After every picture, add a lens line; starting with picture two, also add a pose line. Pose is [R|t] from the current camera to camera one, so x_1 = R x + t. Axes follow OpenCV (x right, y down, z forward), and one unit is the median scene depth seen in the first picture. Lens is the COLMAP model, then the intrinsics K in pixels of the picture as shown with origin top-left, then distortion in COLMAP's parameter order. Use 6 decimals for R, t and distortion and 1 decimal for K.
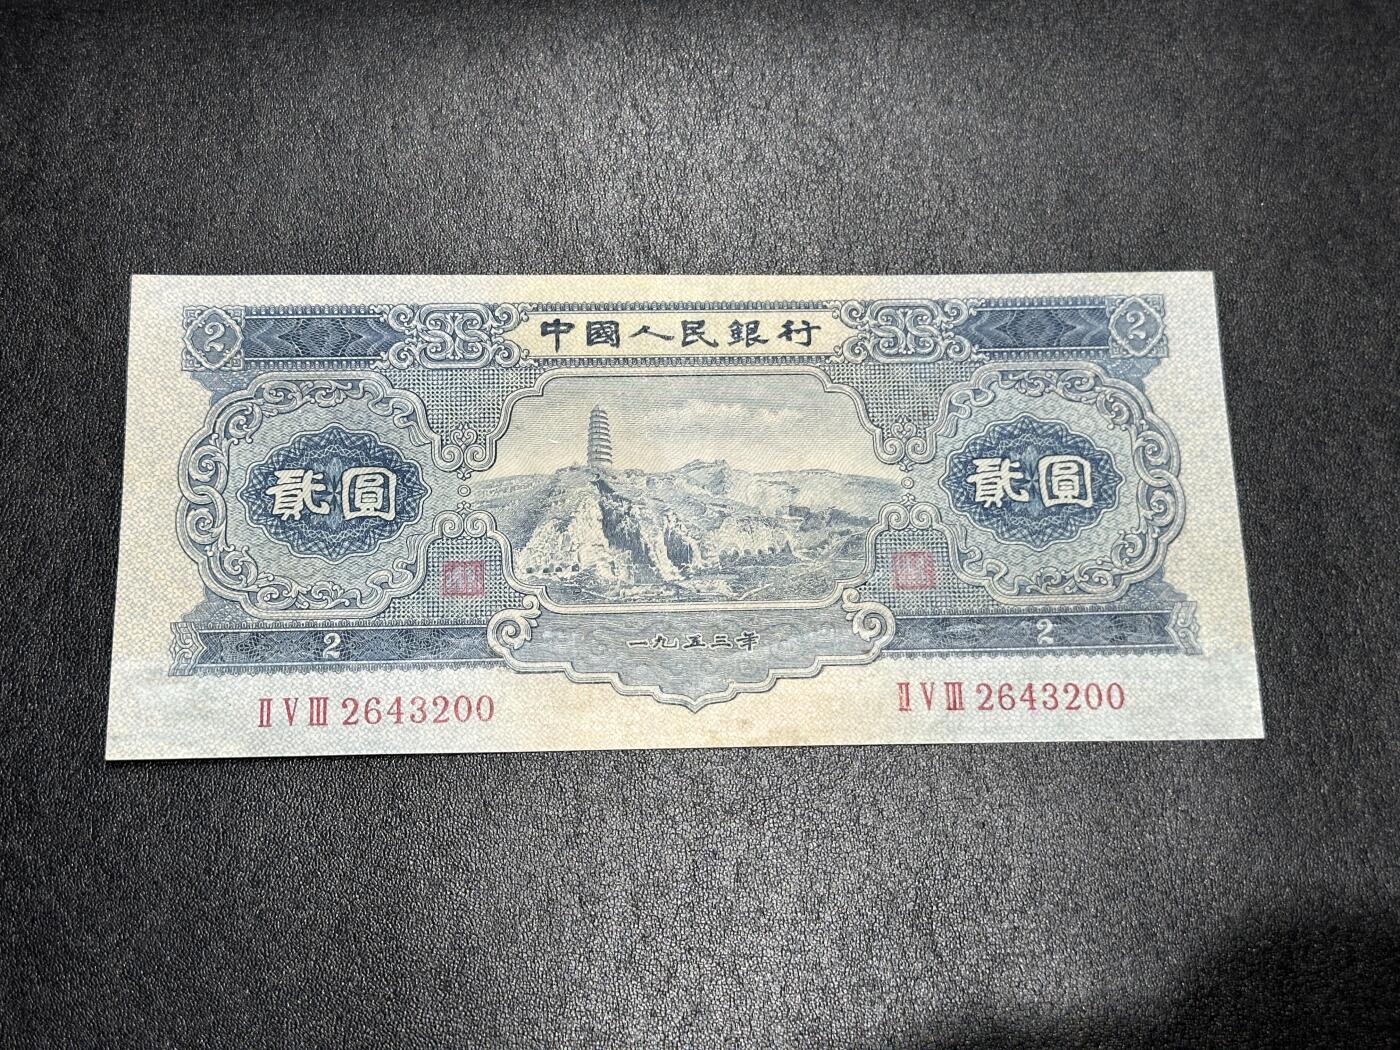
lens RADIAL K [[2009.8, 0, 670.2], [0, 2009.8, 494.0], [0, 0, 1]] dist [0.051061, 0.000000]
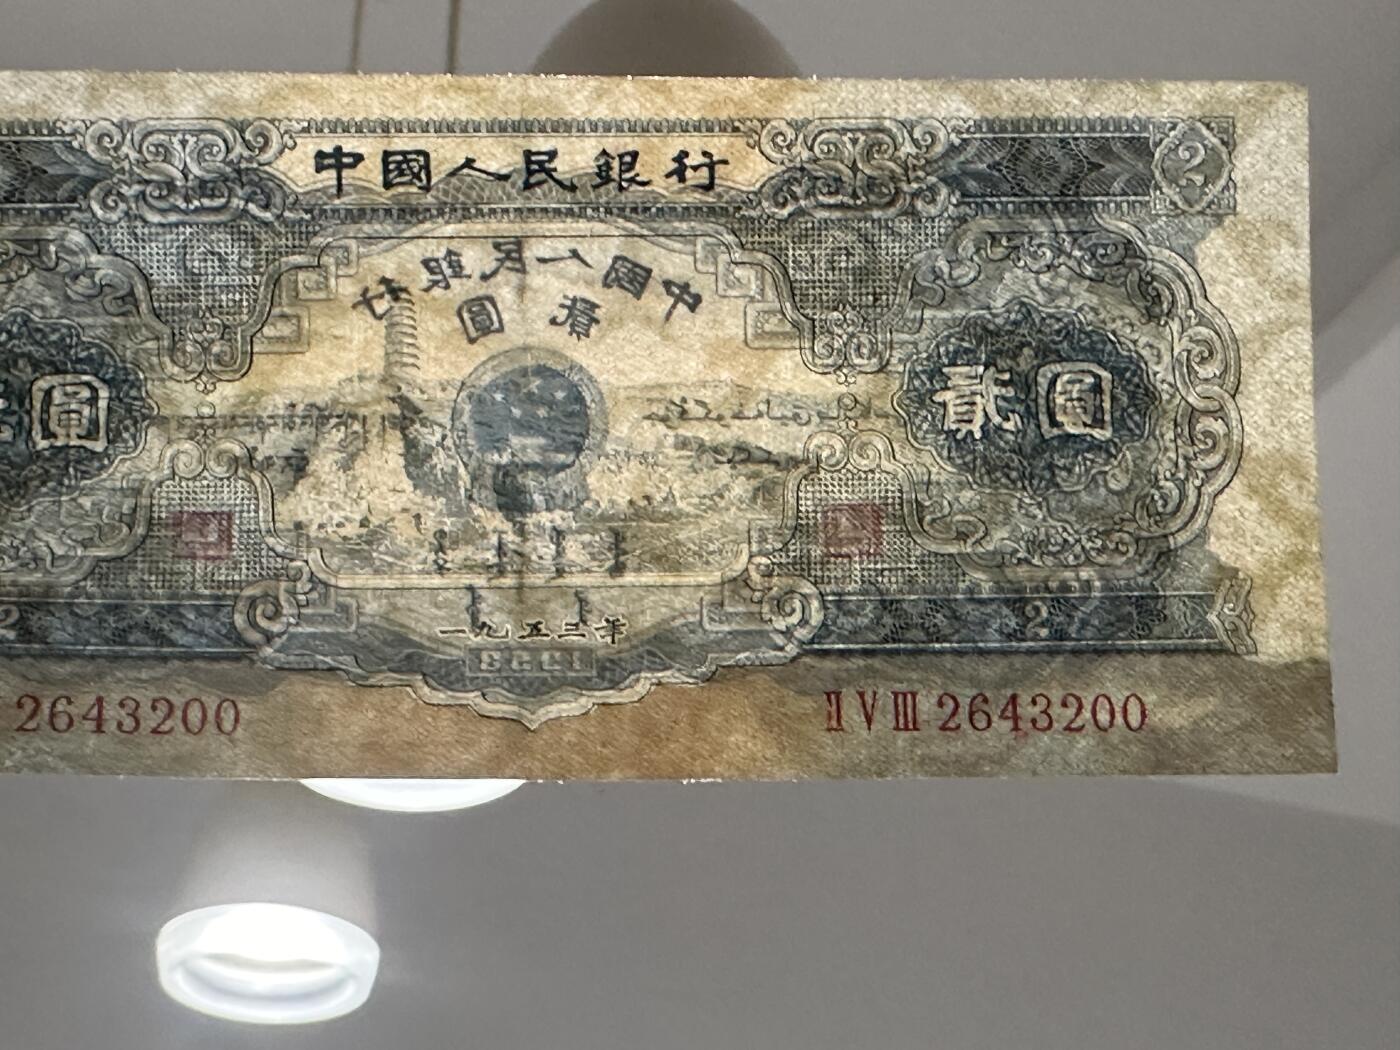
lens RADIAL K [[2009.8, 0, 705.2], [0, 2009.8, 519.9], [0, 0, 1]] dist [0.051061, 0.000000]
pose [[0.995904, 0.019400, 0.088313, 0.009322], [-0.018745, 0.999790, -0.008246, 0.043044], [-0.088454, 0.006557, 0.996059, 0.323549]]
